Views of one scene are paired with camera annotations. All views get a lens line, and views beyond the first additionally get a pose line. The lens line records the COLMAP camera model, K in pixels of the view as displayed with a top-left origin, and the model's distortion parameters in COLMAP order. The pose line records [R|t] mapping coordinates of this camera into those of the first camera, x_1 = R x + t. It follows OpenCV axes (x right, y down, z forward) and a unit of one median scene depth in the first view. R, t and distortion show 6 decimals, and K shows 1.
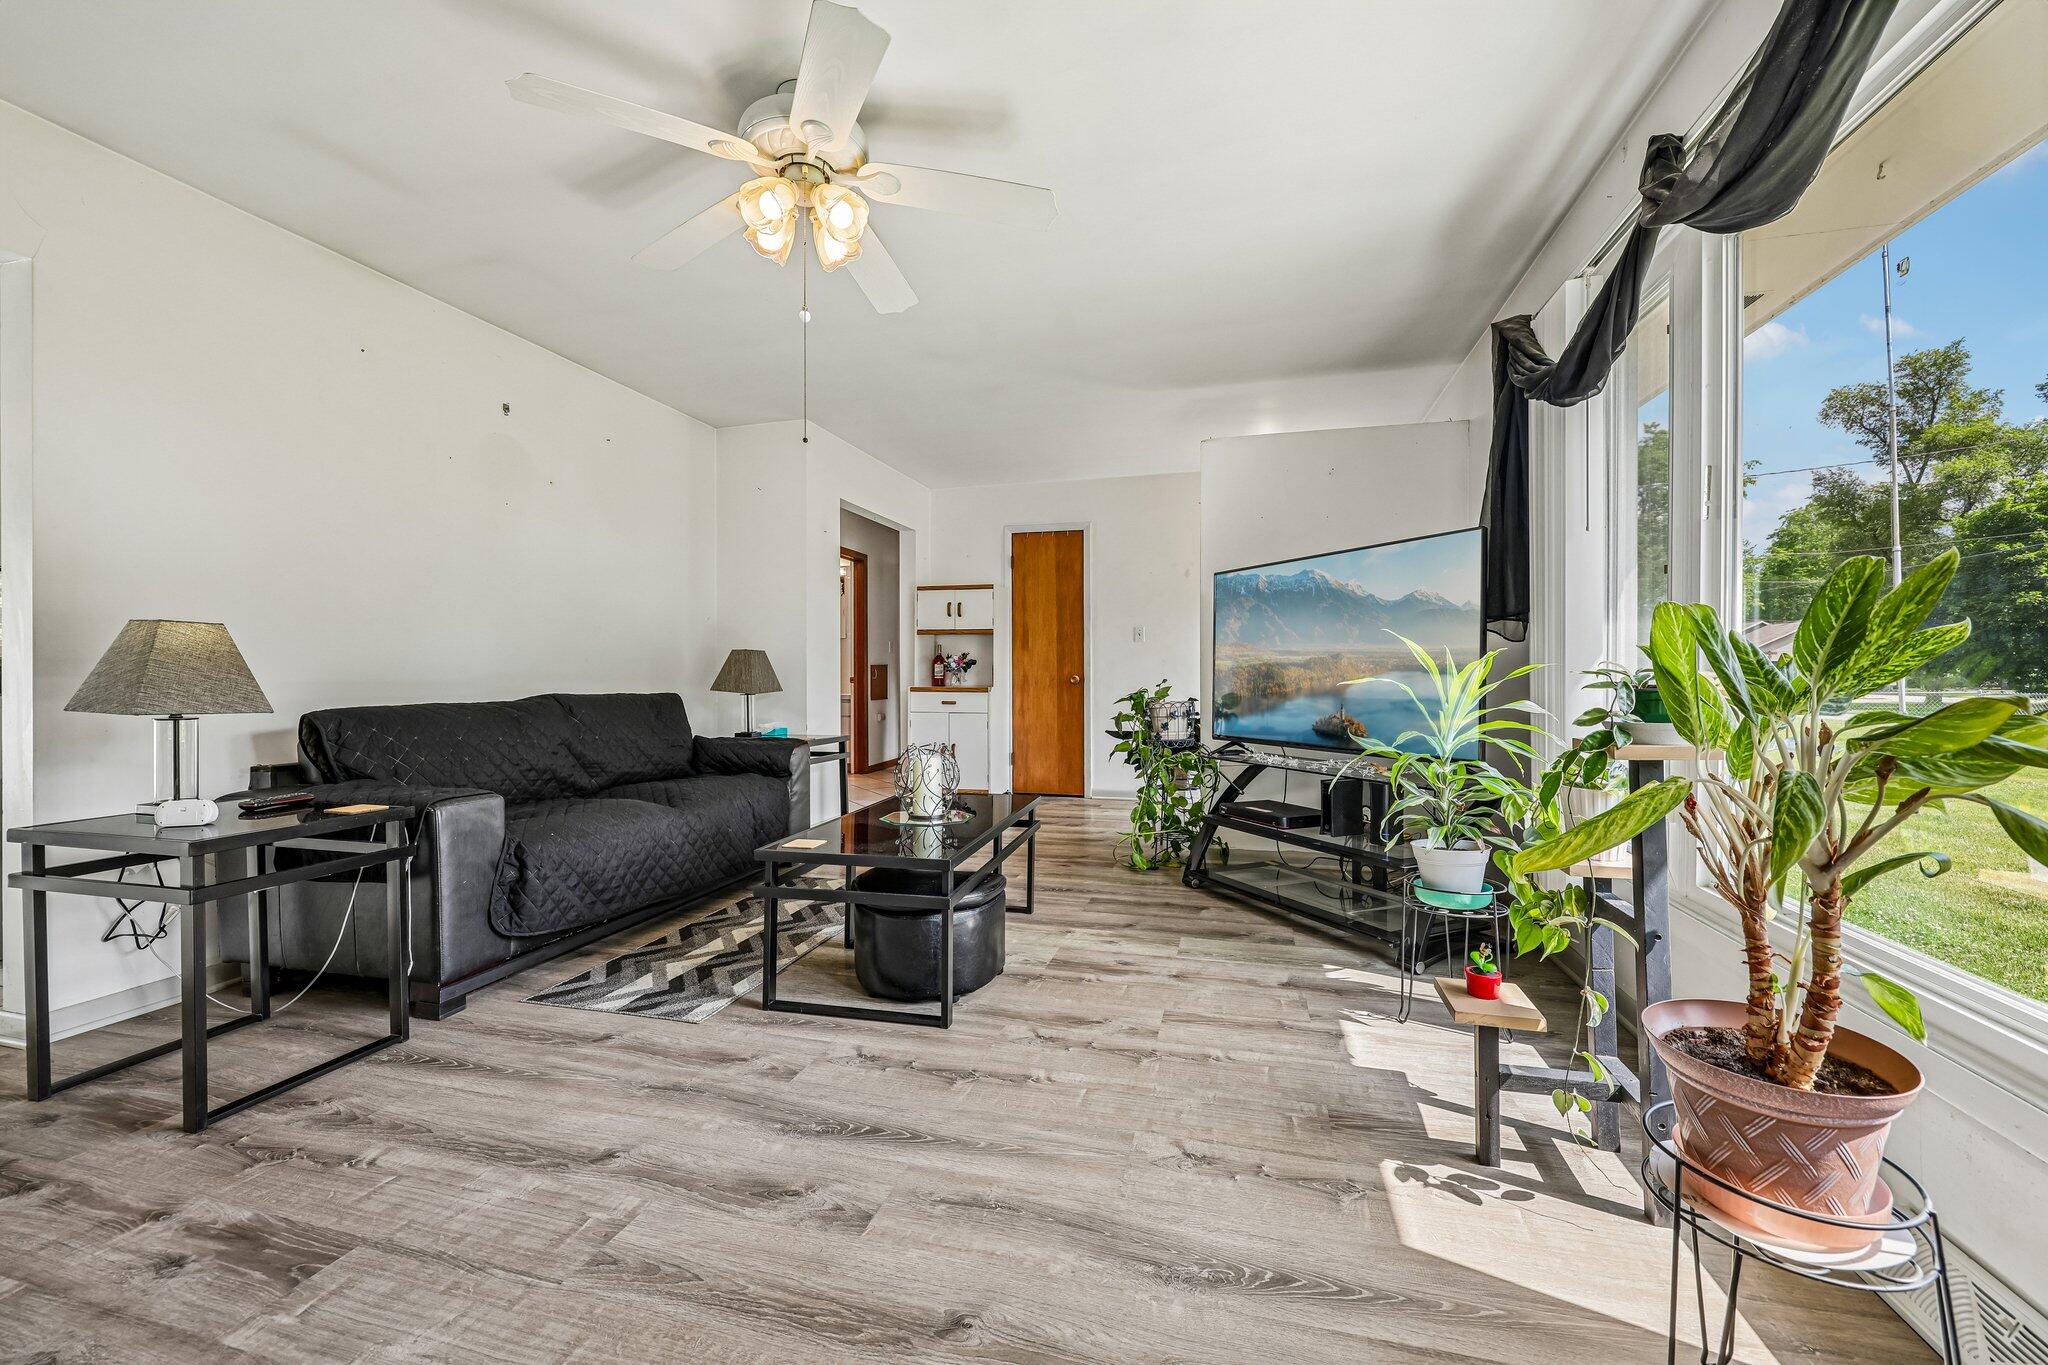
lens RADIAL K [[822.6, 0, 1023.0], [0, 822.6, 678.7], [0, 0, 1]] dist [-0.001256, 0.000156]
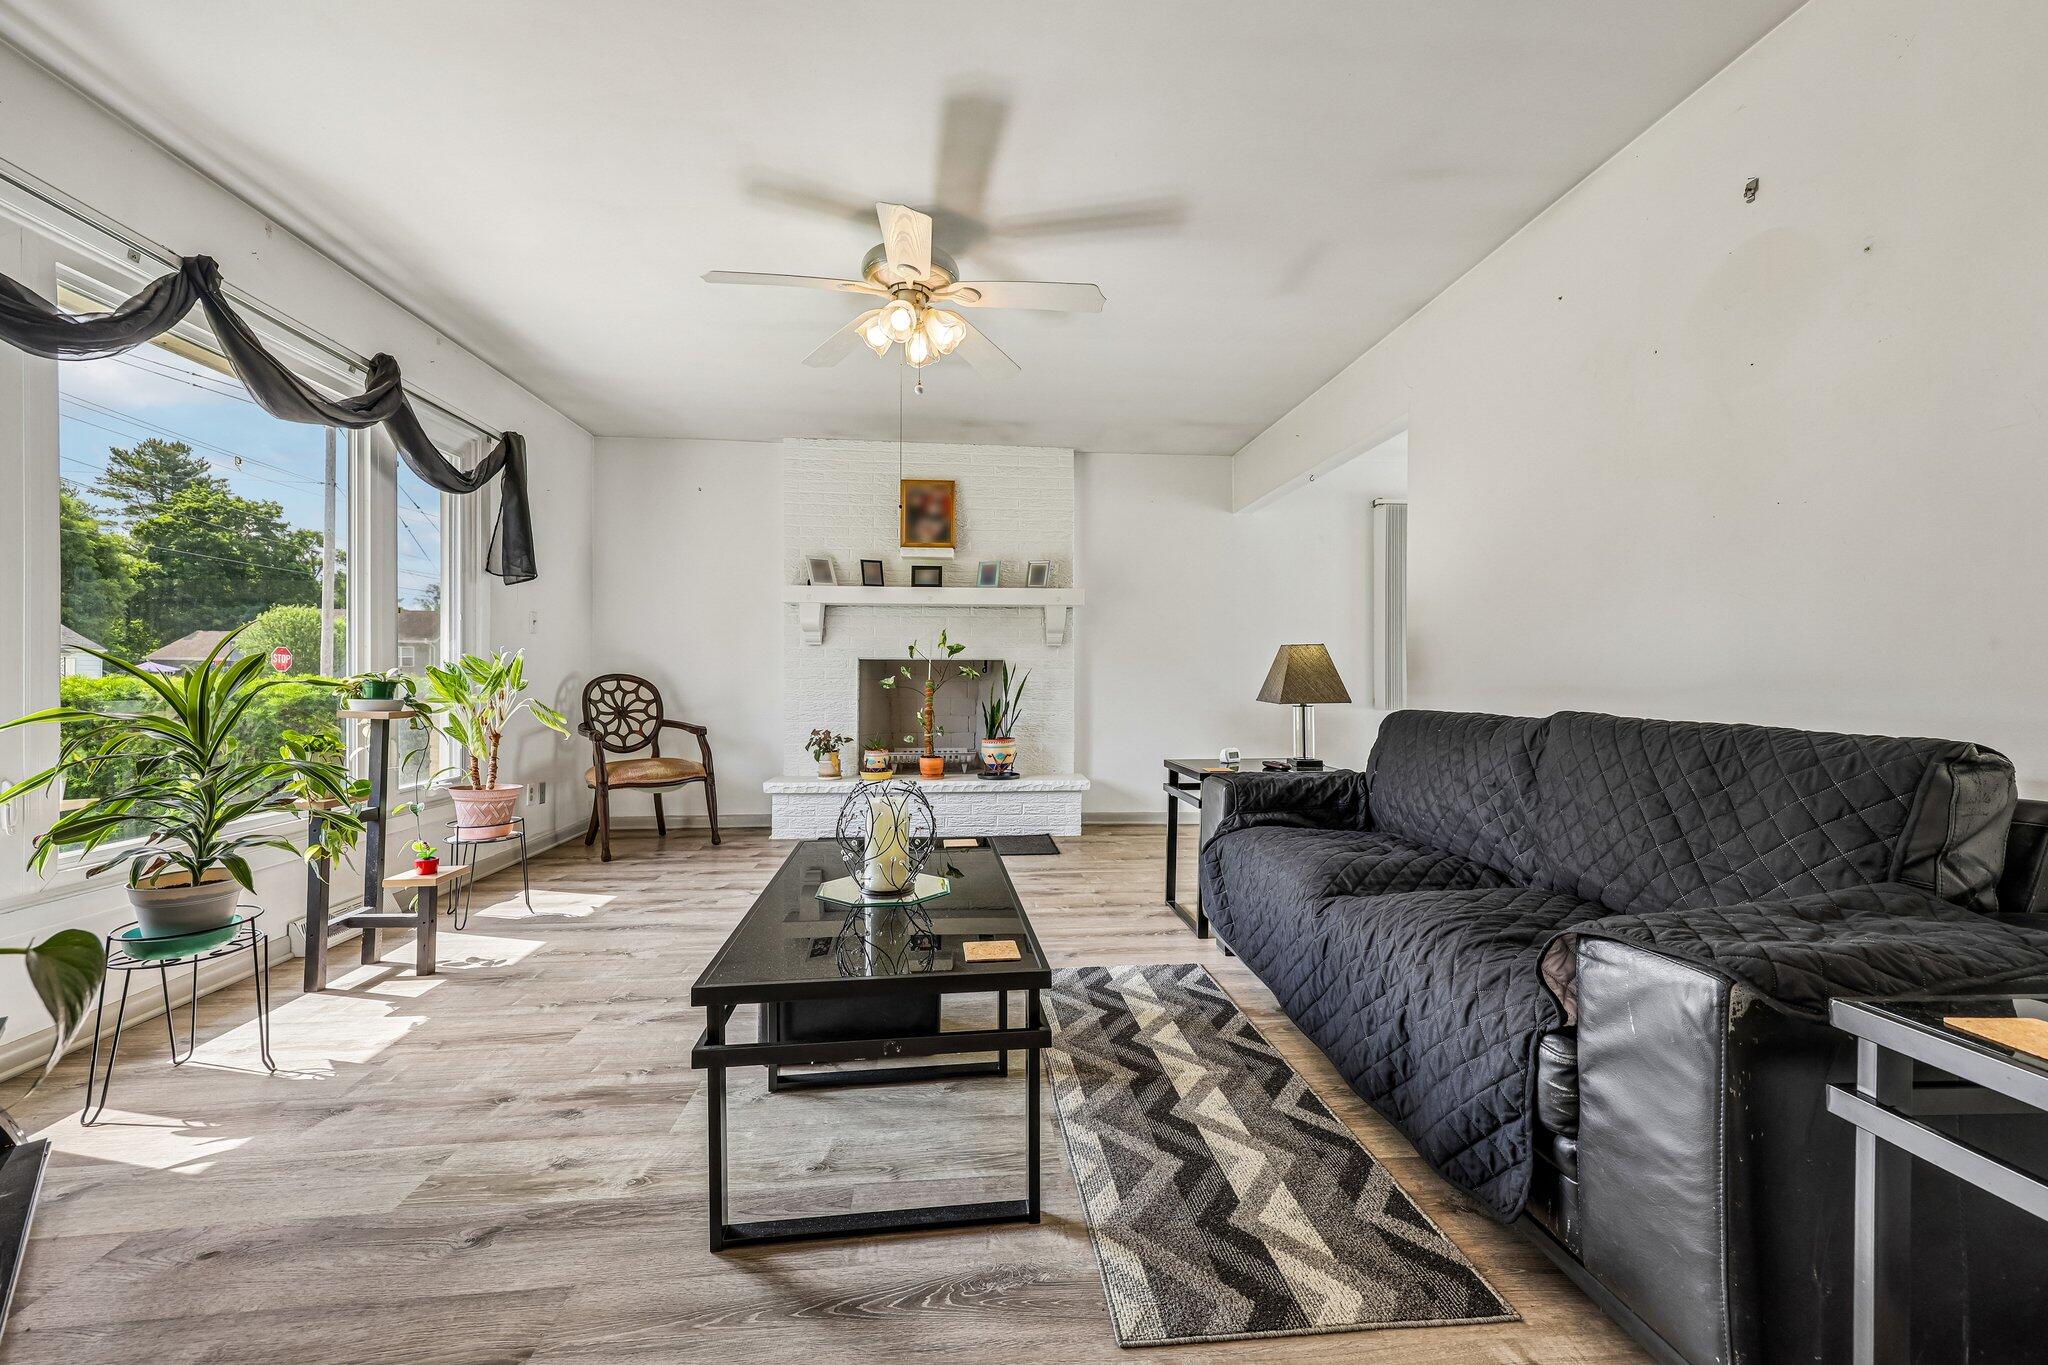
lens RADIAL K [[822.6, 0, 1033.9], [0, 822.6, 678.9], [0, 0, 1]] dist [-0.001256, 0.000156]
pose [[-0.935517, -0.001417, -0.353278, 0.008603], [-0.003850, 0.999973, 0.006184, -0.009203], [0.353260, 0.007146, -0.935498, 1.825352]]
